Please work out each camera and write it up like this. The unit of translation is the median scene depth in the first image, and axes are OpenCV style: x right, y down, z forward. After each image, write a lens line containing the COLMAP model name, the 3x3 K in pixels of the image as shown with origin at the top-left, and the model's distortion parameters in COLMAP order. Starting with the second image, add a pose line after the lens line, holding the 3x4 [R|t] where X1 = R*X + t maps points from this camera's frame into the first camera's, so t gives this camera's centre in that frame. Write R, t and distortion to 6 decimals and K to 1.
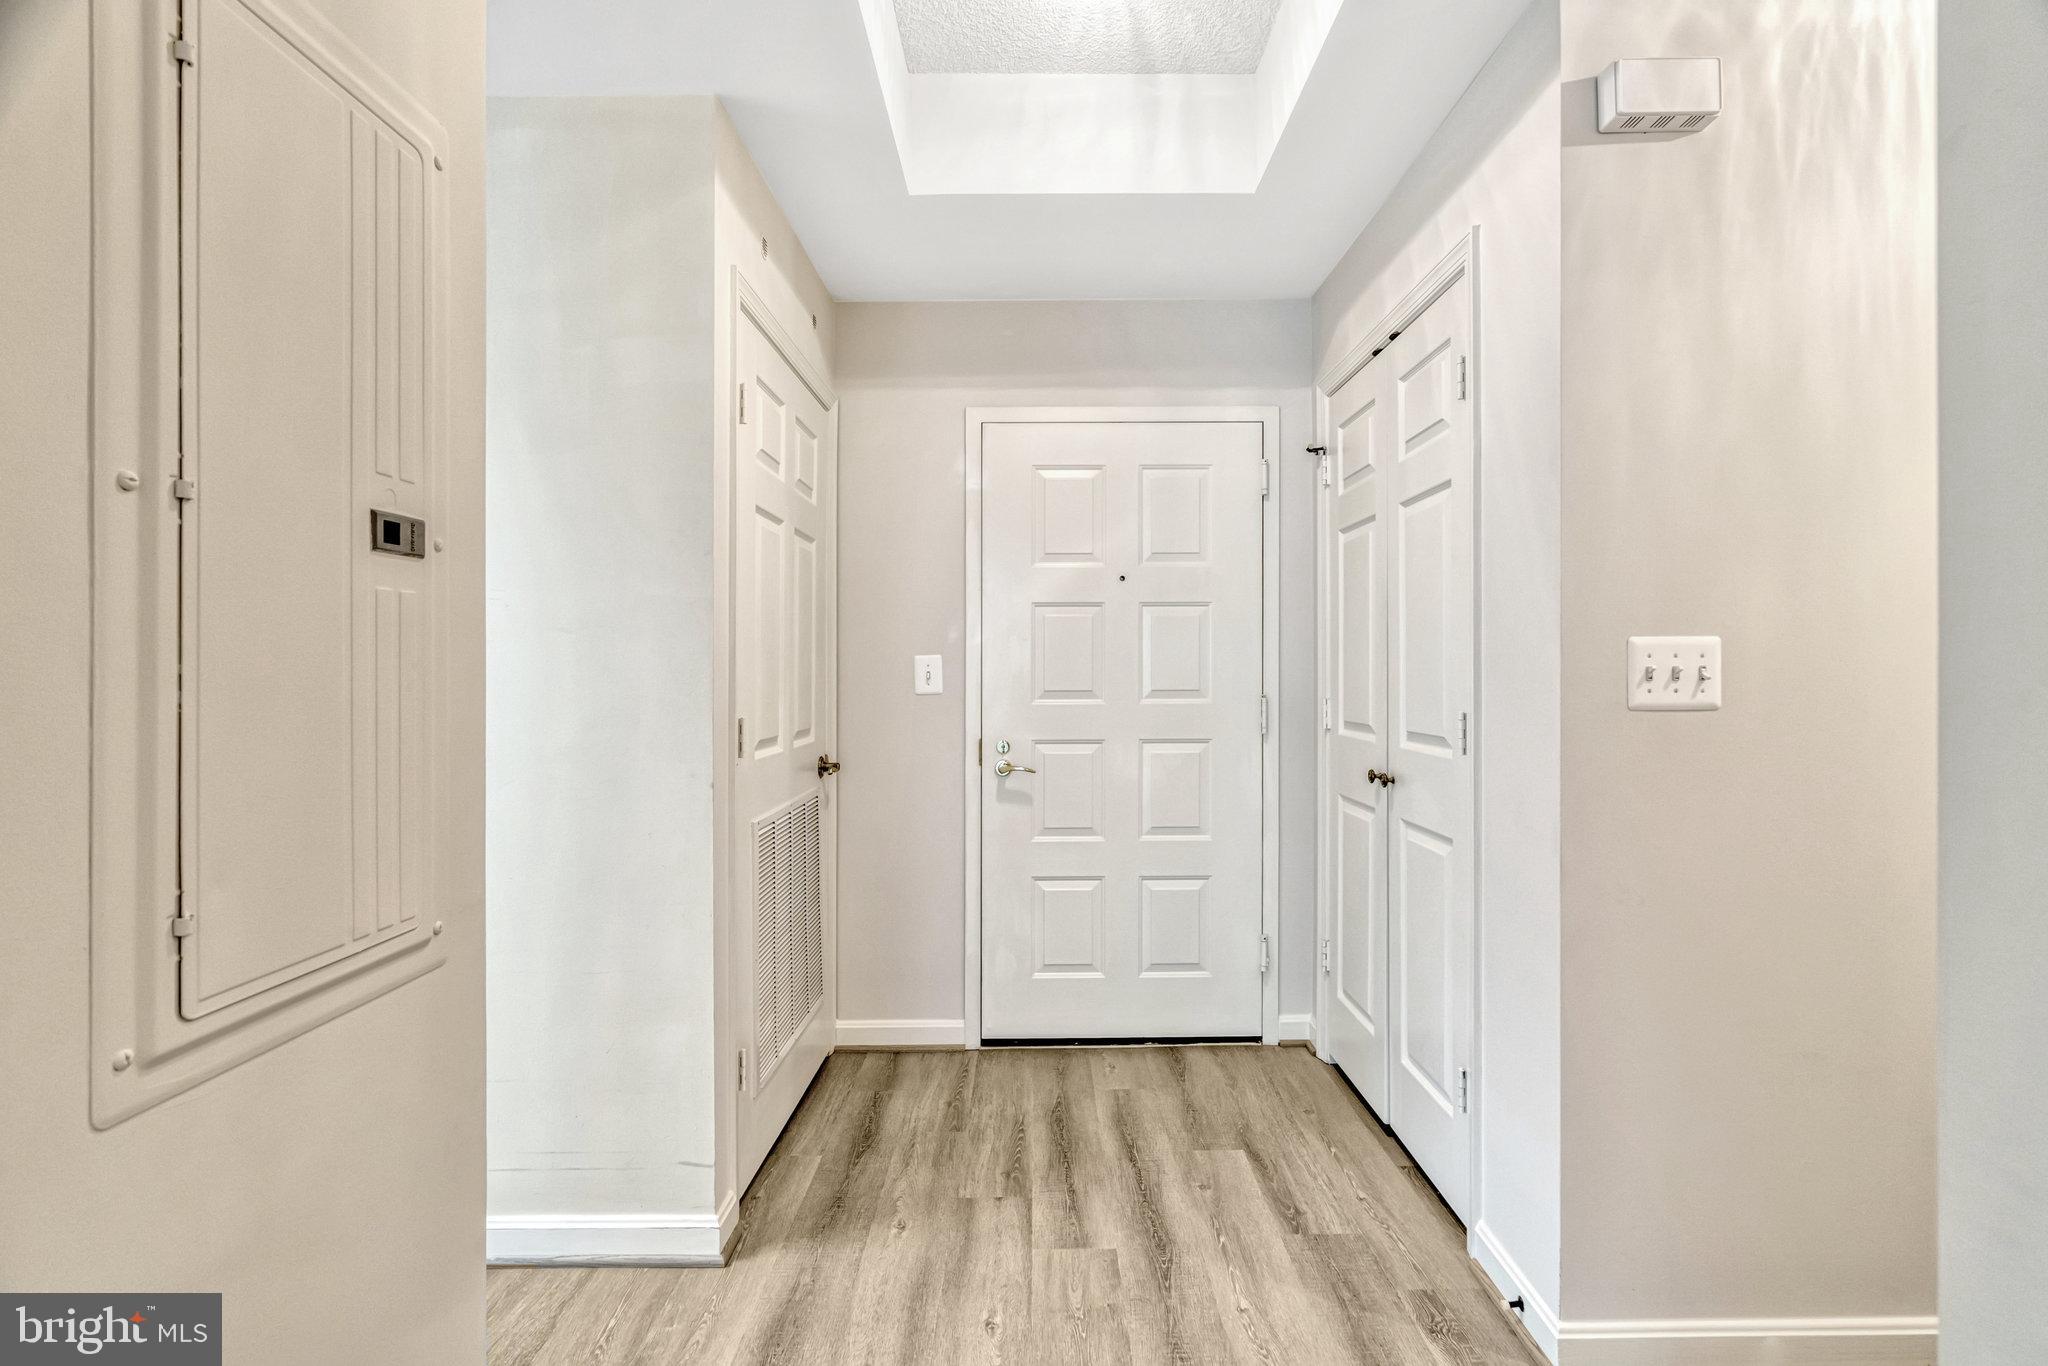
lens RADIAL K [[937.3, 0, 1026.0], [0, 937.3, 678.9], [0, 0, 1]] dist [0.000557, 0.000572]
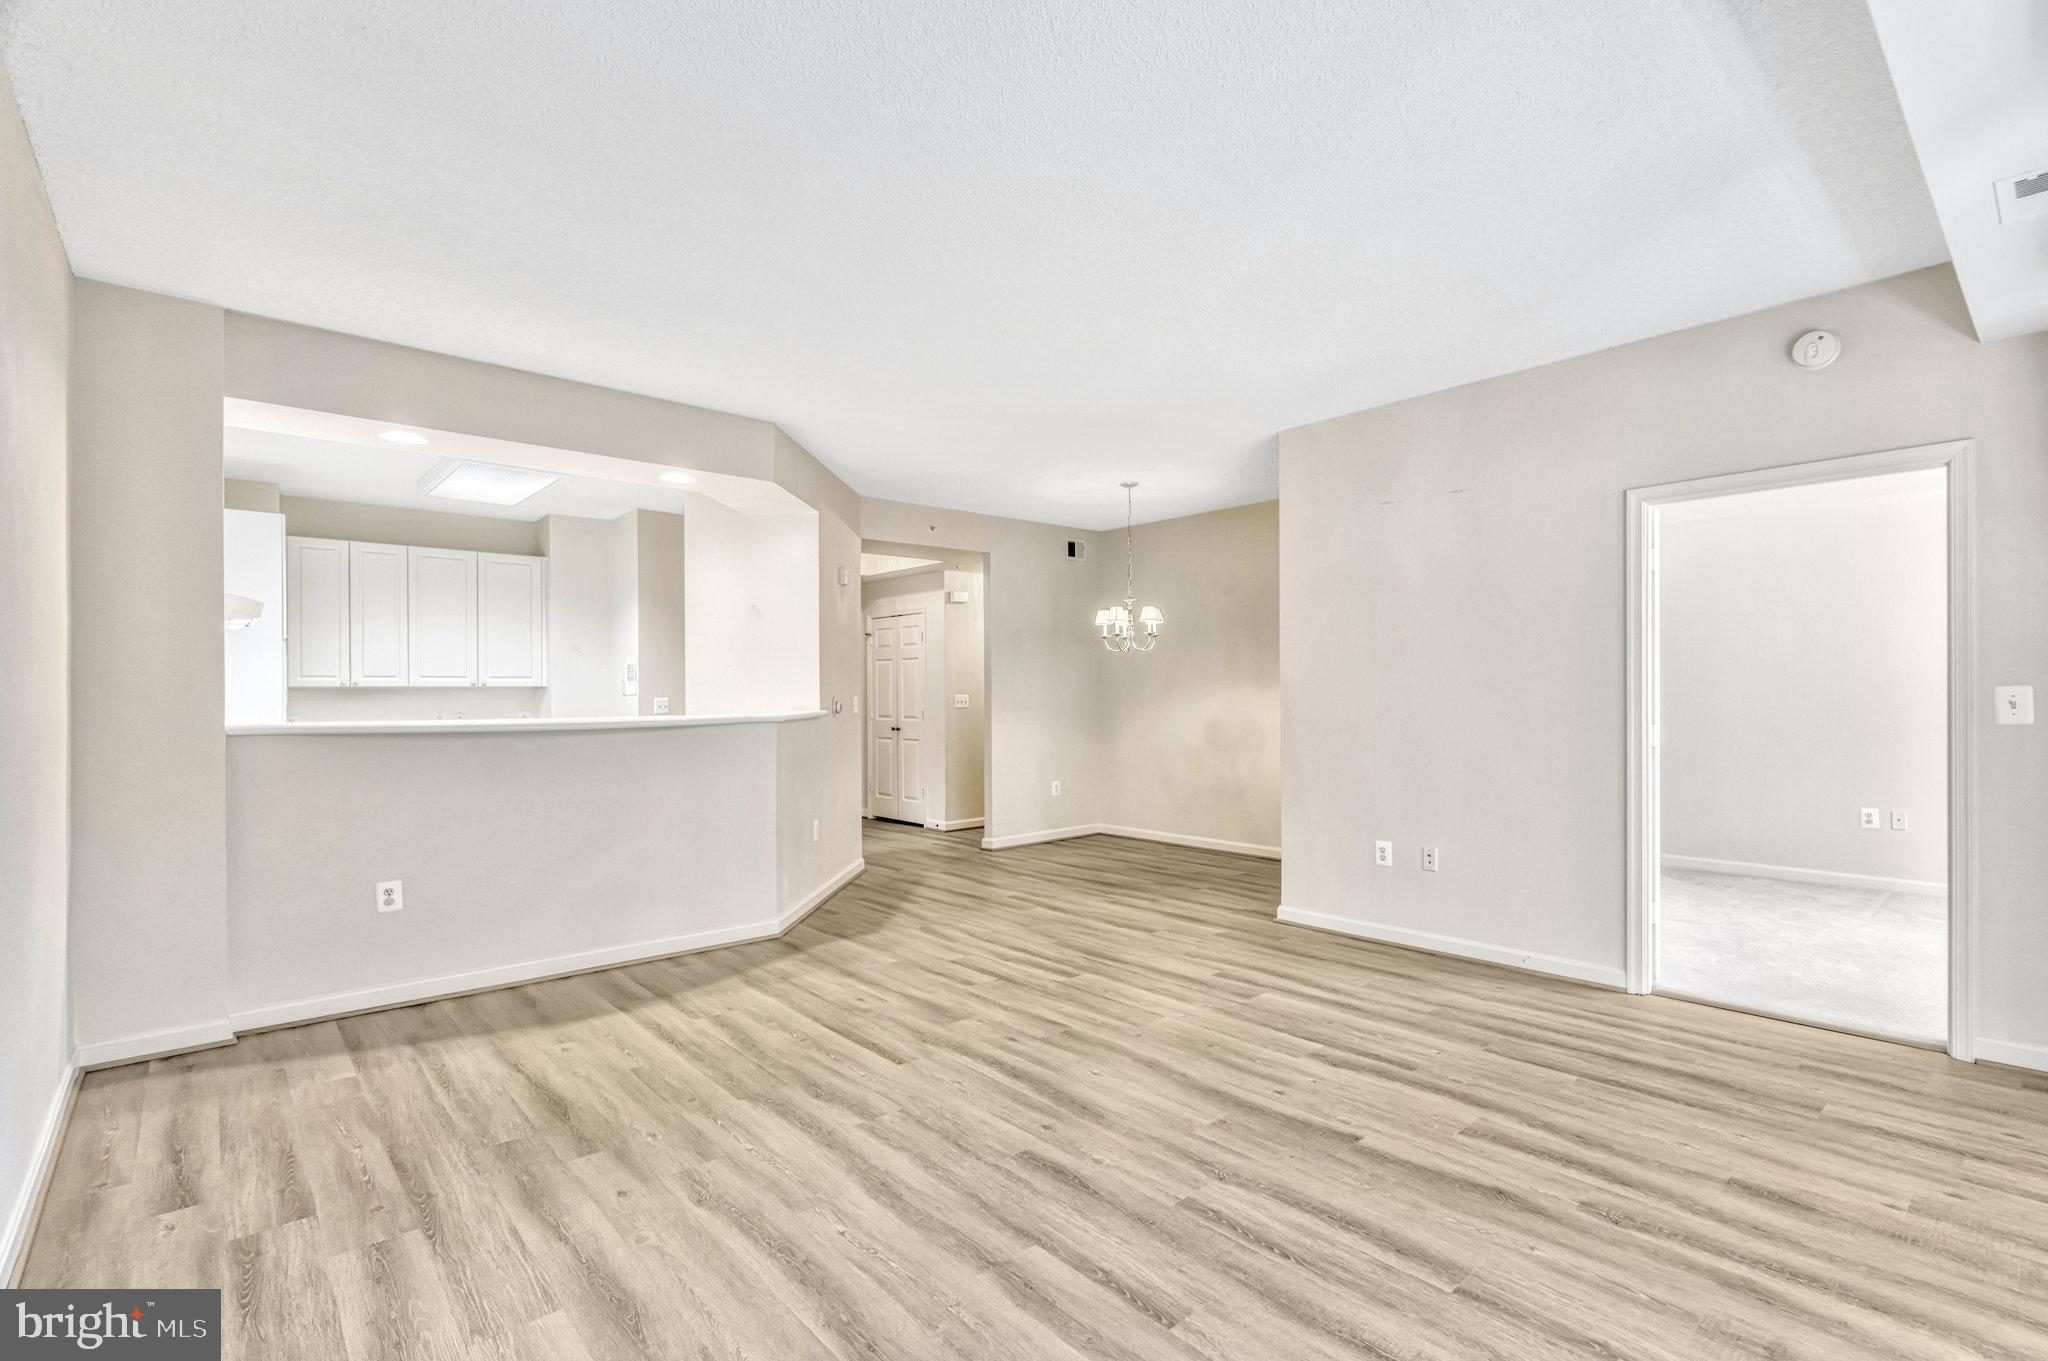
lens RADIAL K [[937.3, 0, 1026.0], [0, 937.3, 676.4], [0, 0, 1]] dist [0.000557, 0.000572]
pose [[0.750245, 0.012981, 0.661033, -1.774515], [0.005210, 0.999660, -0.025544, -0.008119], [-0.661139, 0.022608, 0.749922, -2.250209]]
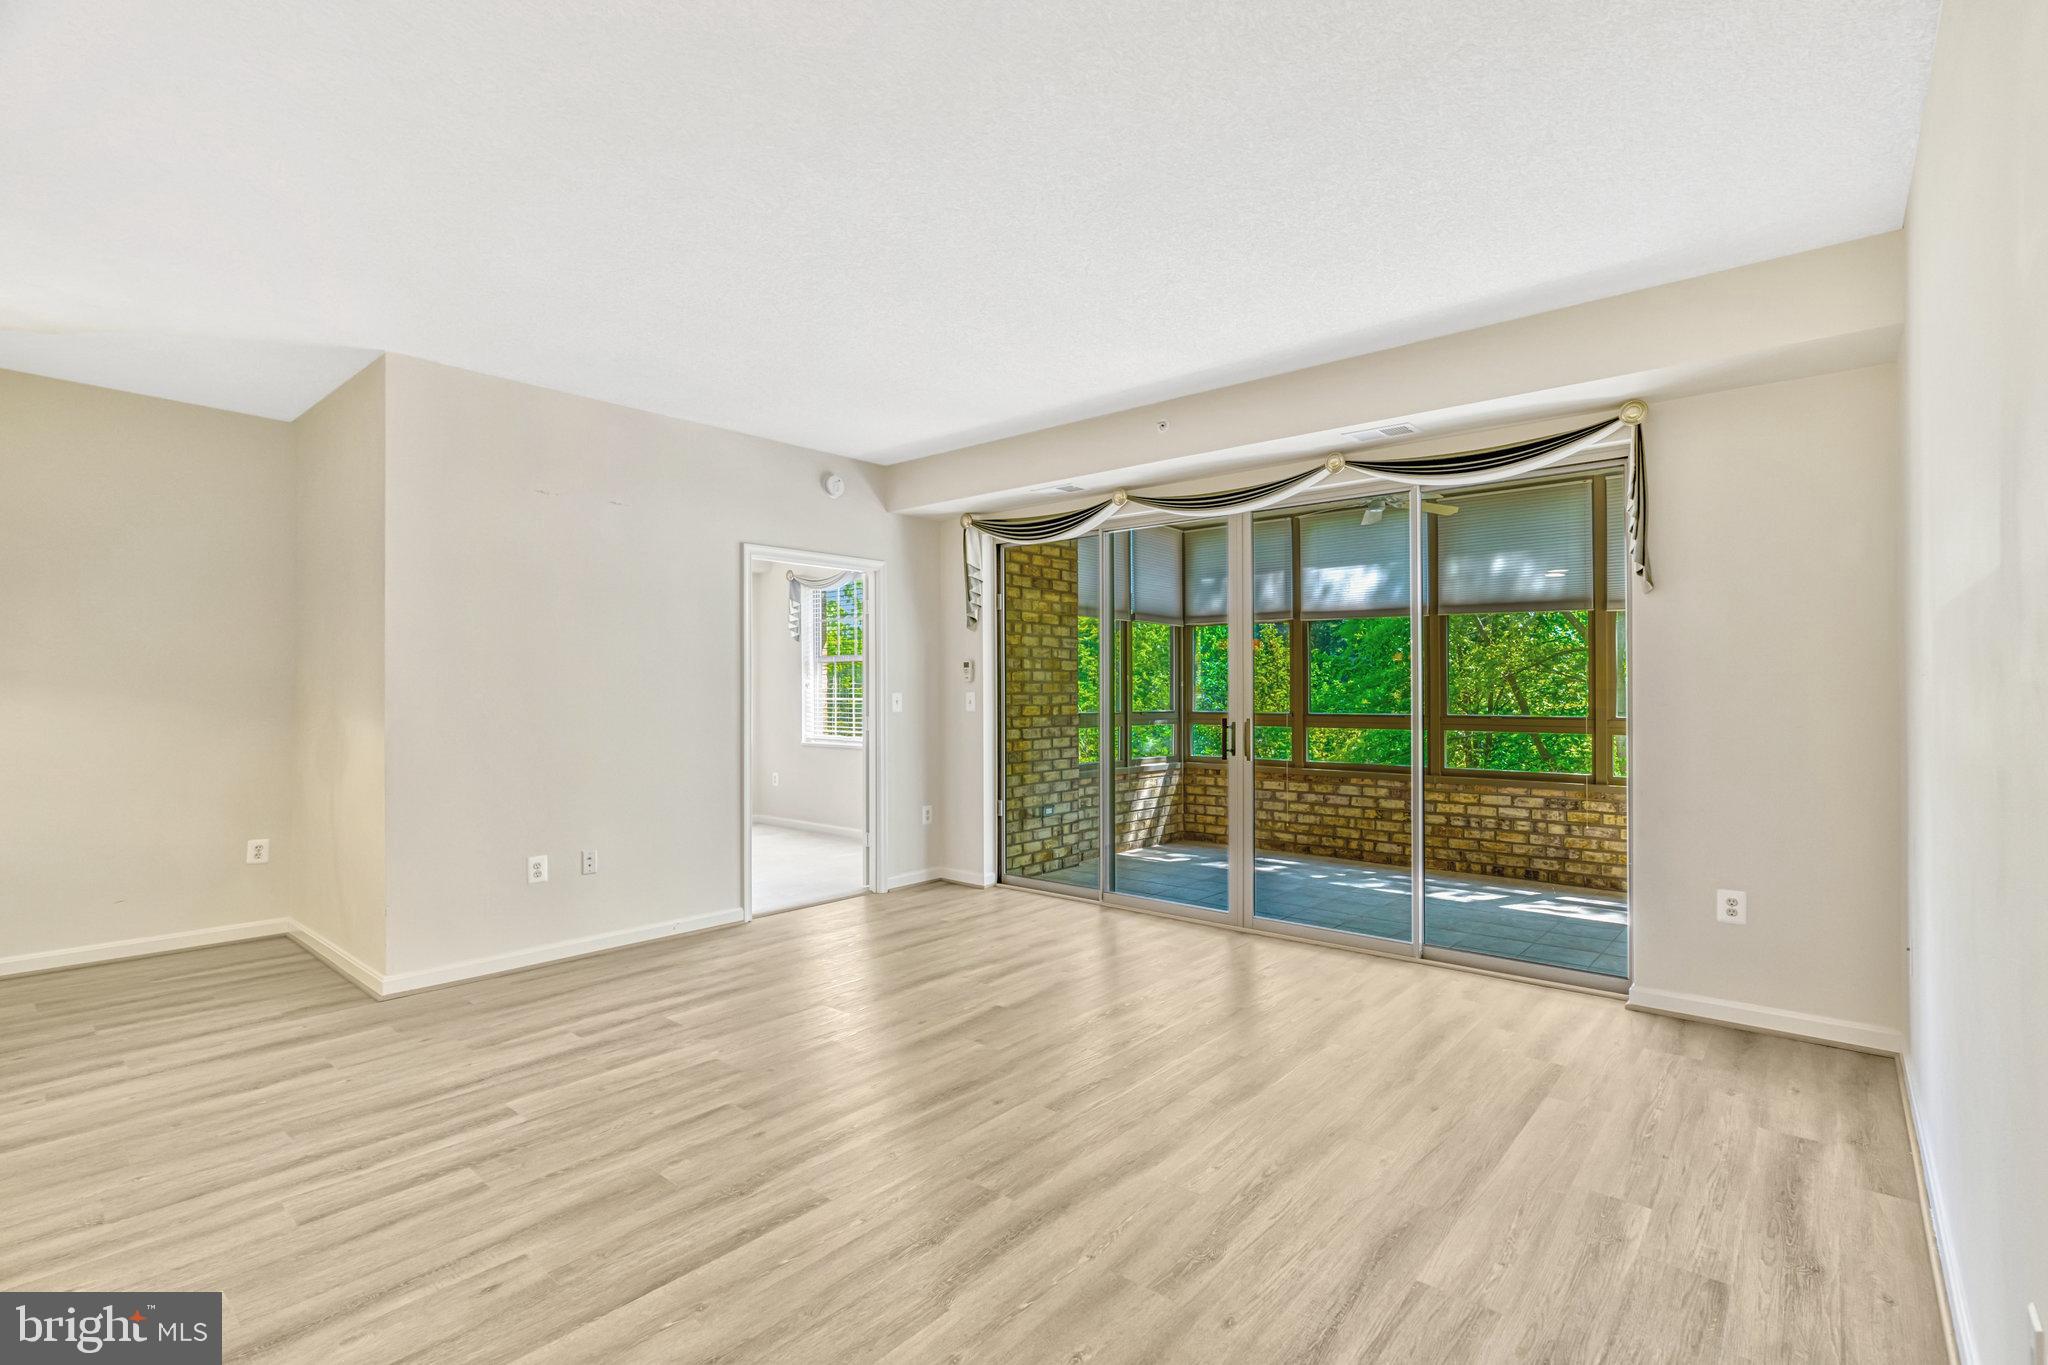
lens RADIAL K [[940.0, 0, 1036.8], [0, 940.0, 680.7], [0, 0, 1]] dist [-0.001798, 0.000798]
pose [[-0.761635, 0.015133, 0.647829, -1.827053], [0.007565, 0.999867, -0.014462, -0.015305], [-0.647962, -0.006114, -0.761648, -0.513186]]
